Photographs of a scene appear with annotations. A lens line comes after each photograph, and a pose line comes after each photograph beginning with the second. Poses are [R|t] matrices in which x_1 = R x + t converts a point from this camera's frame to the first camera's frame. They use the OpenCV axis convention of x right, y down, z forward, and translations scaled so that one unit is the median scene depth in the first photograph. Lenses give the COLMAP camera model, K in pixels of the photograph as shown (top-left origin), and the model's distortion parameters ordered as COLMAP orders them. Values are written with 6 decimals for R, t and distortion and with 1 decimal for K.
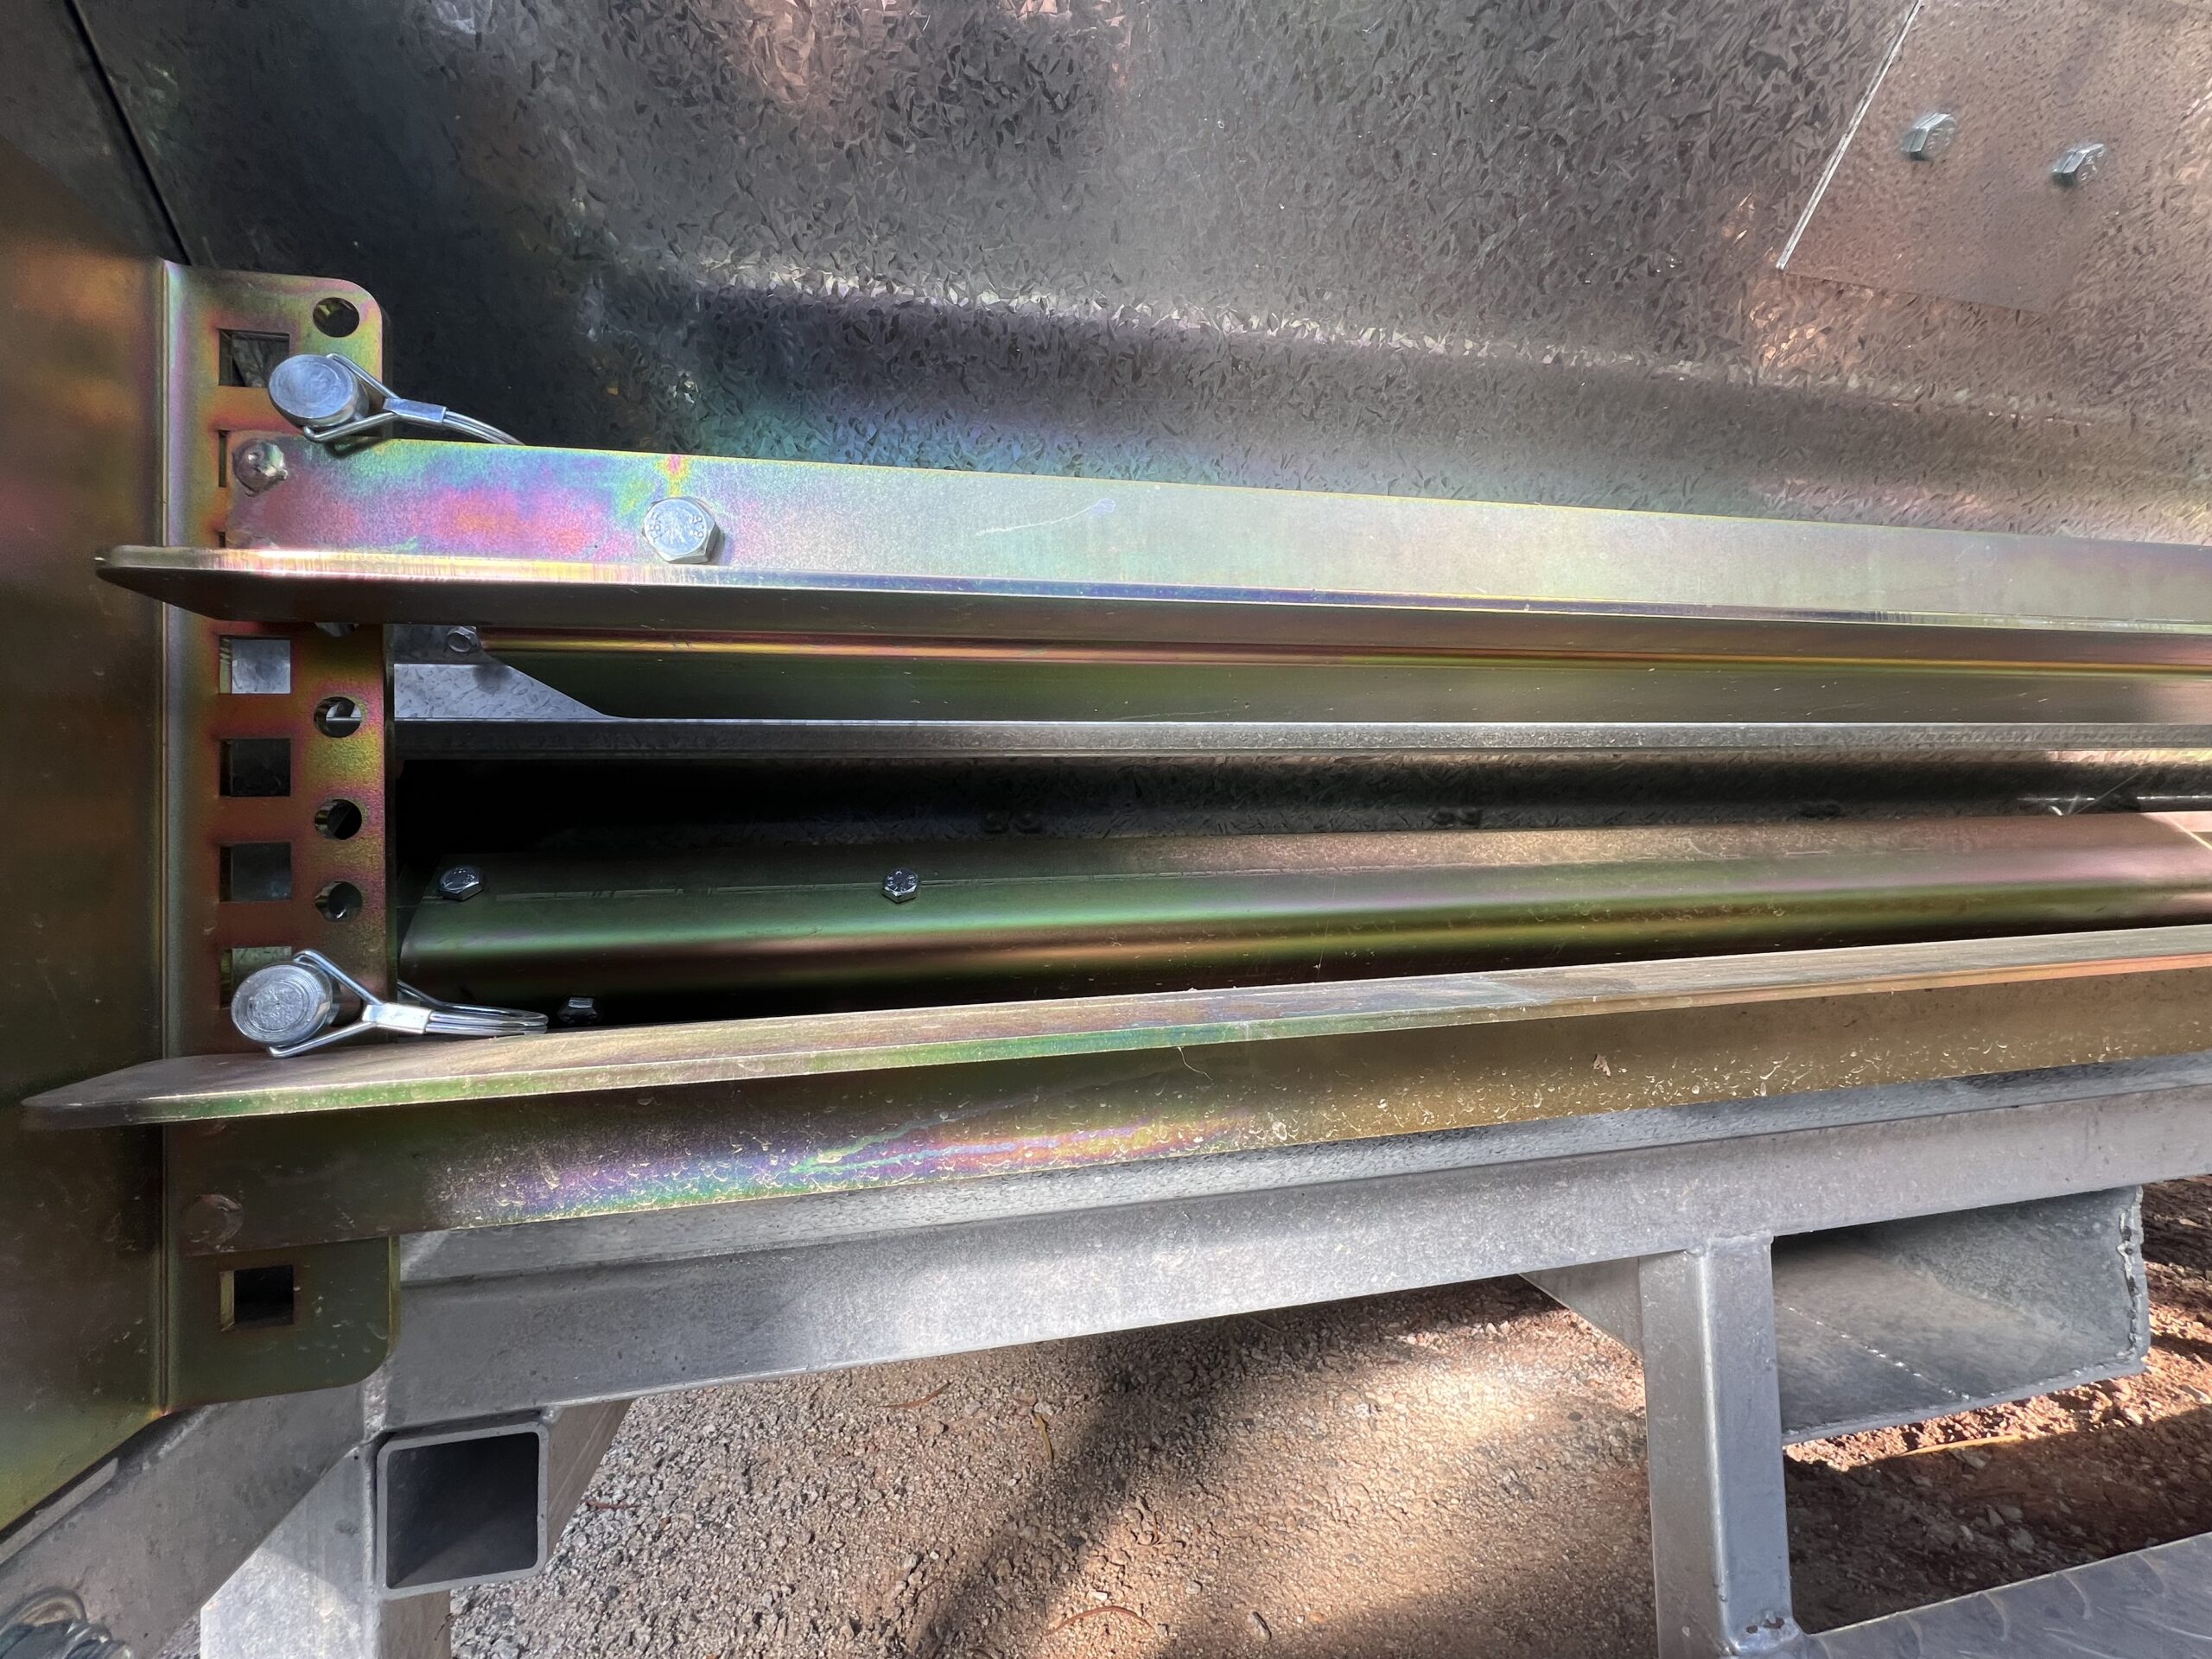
lens RADIAL K [[892.6, 0, 1105.1], [0, 892.6, 828.0], [0, 0, 1]] dist [-0.004304, 0.000598]
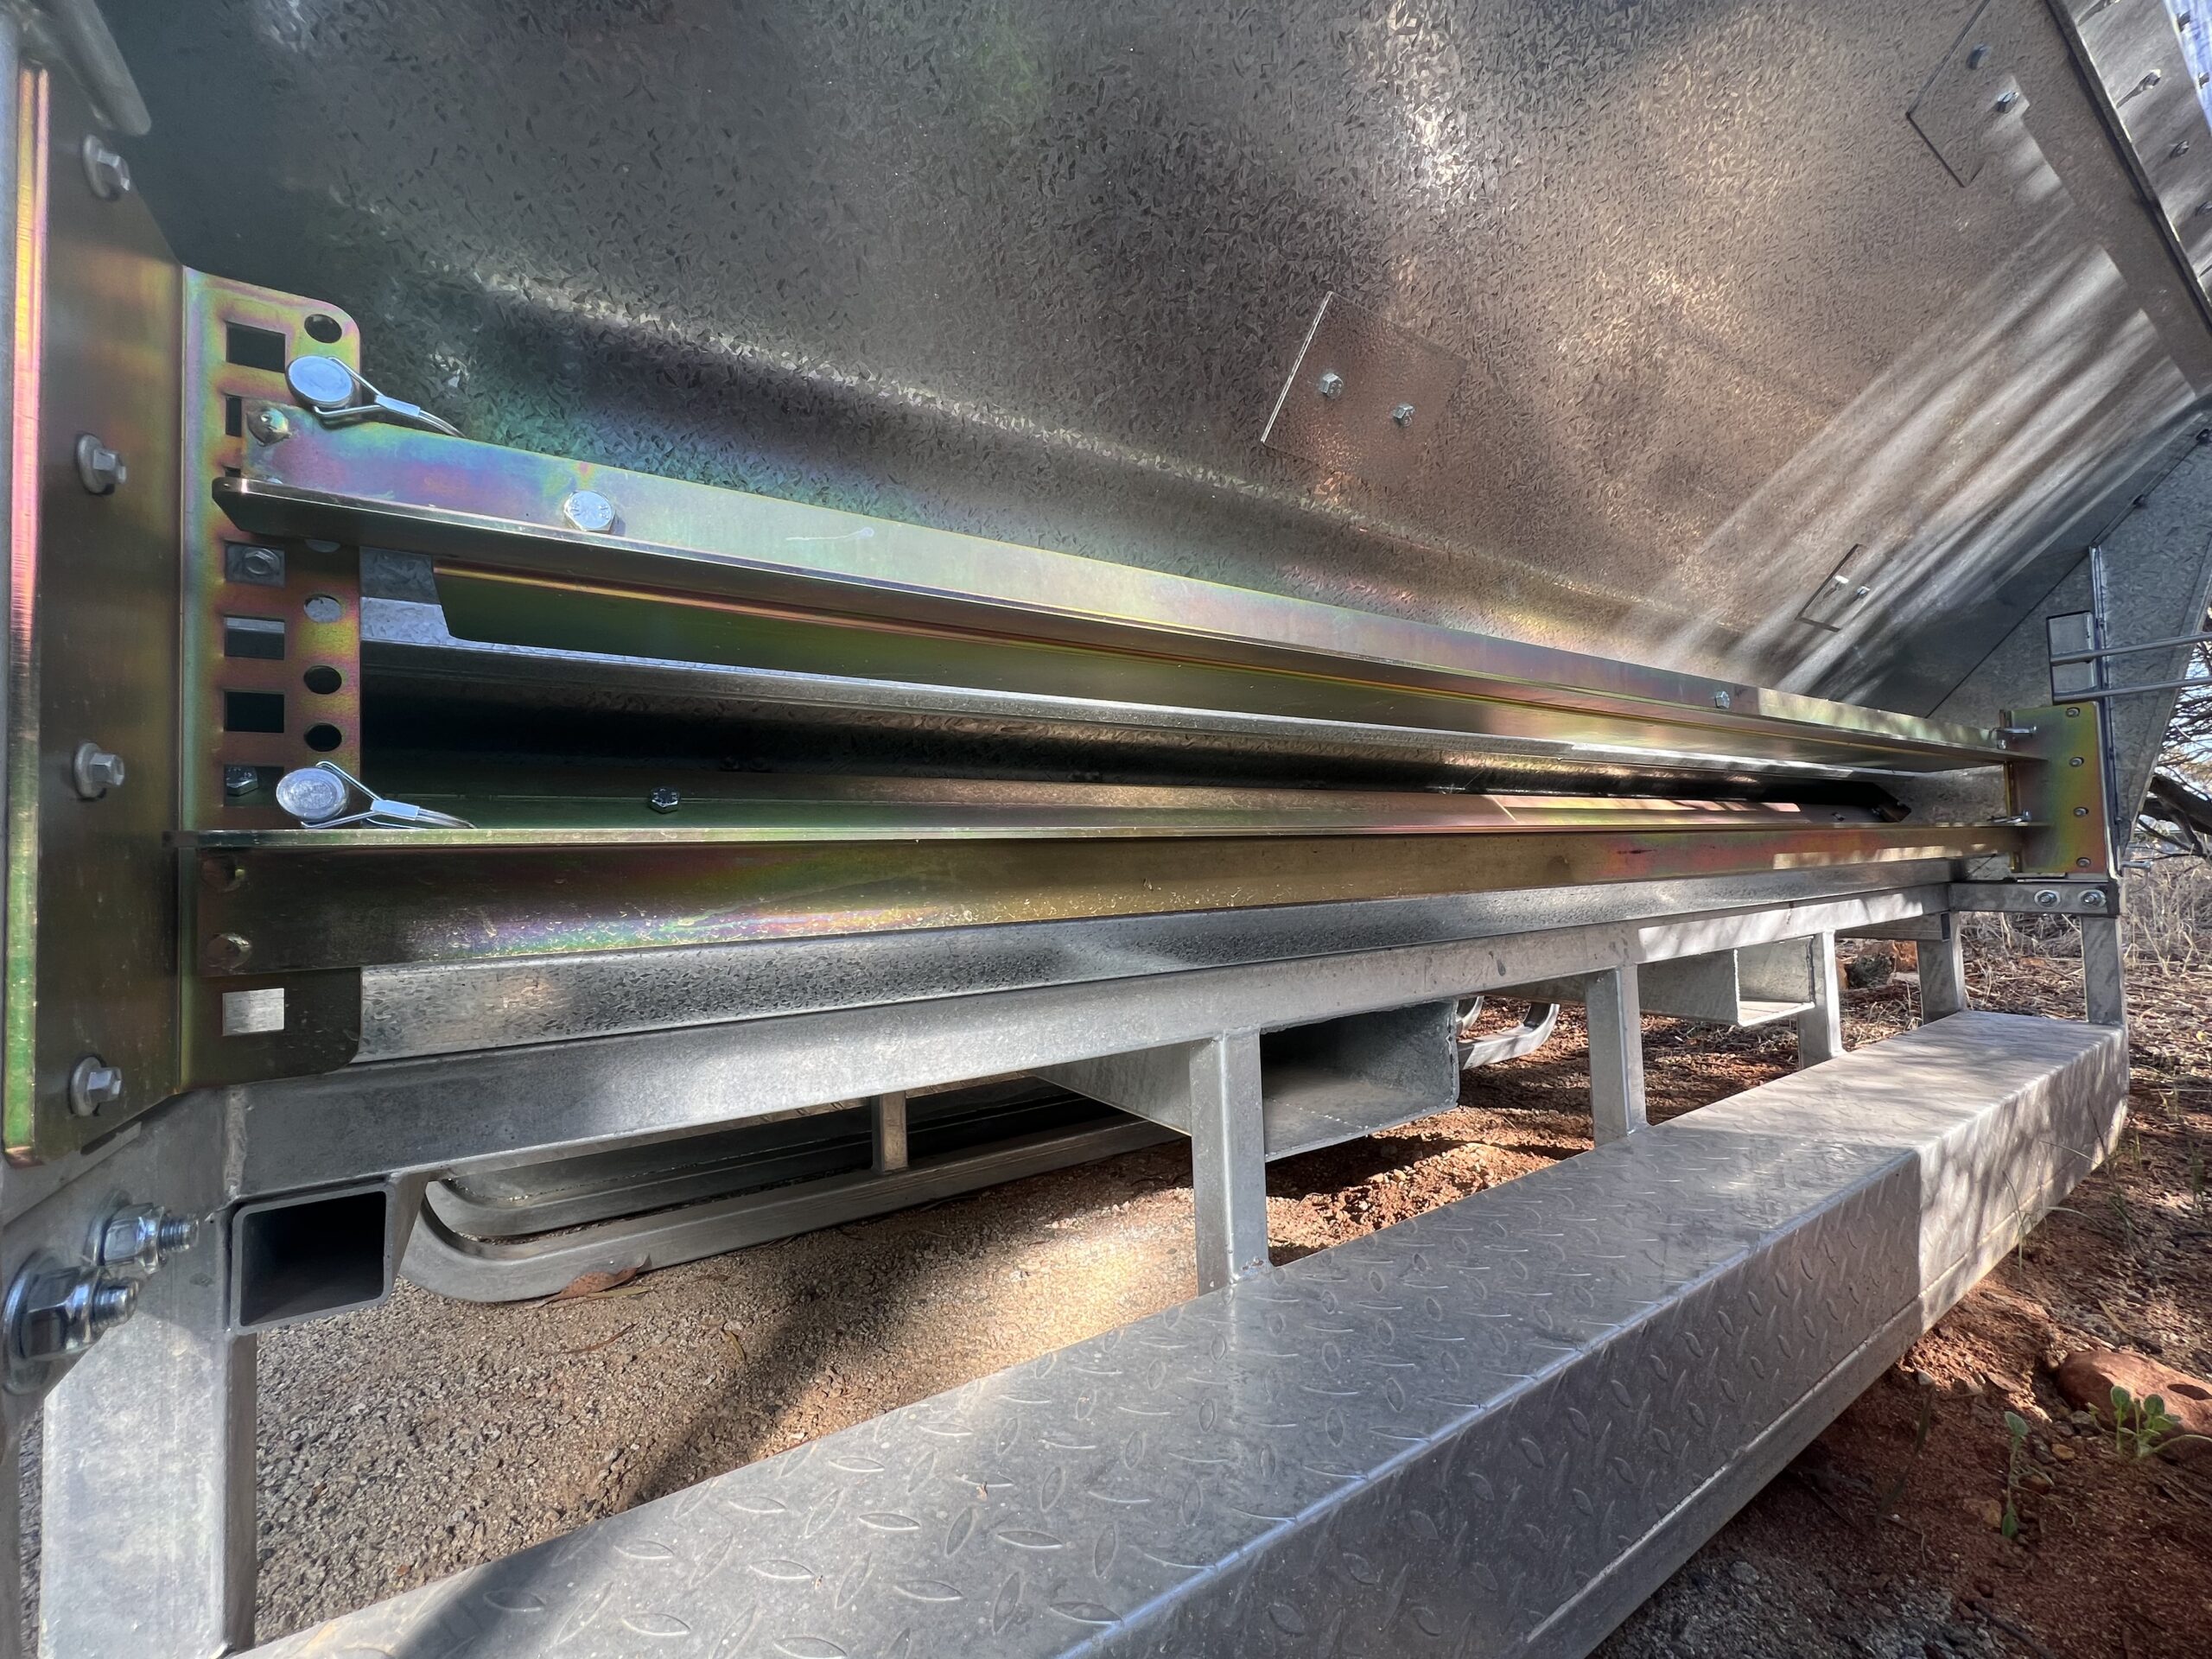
lens RADIAL K [[892.6, 0, 1102.8], [0, 892.6, 827.3], [0, 0, 1]] dist [-0.004304, 0.000598]
pose [[0.932524, 0.018188, 0.360648, -0.121724], [-0.010340, 0.999666, -0.023678, 0.145793], [-0.360959, 0.018351, 0.932401, -0.456368]]
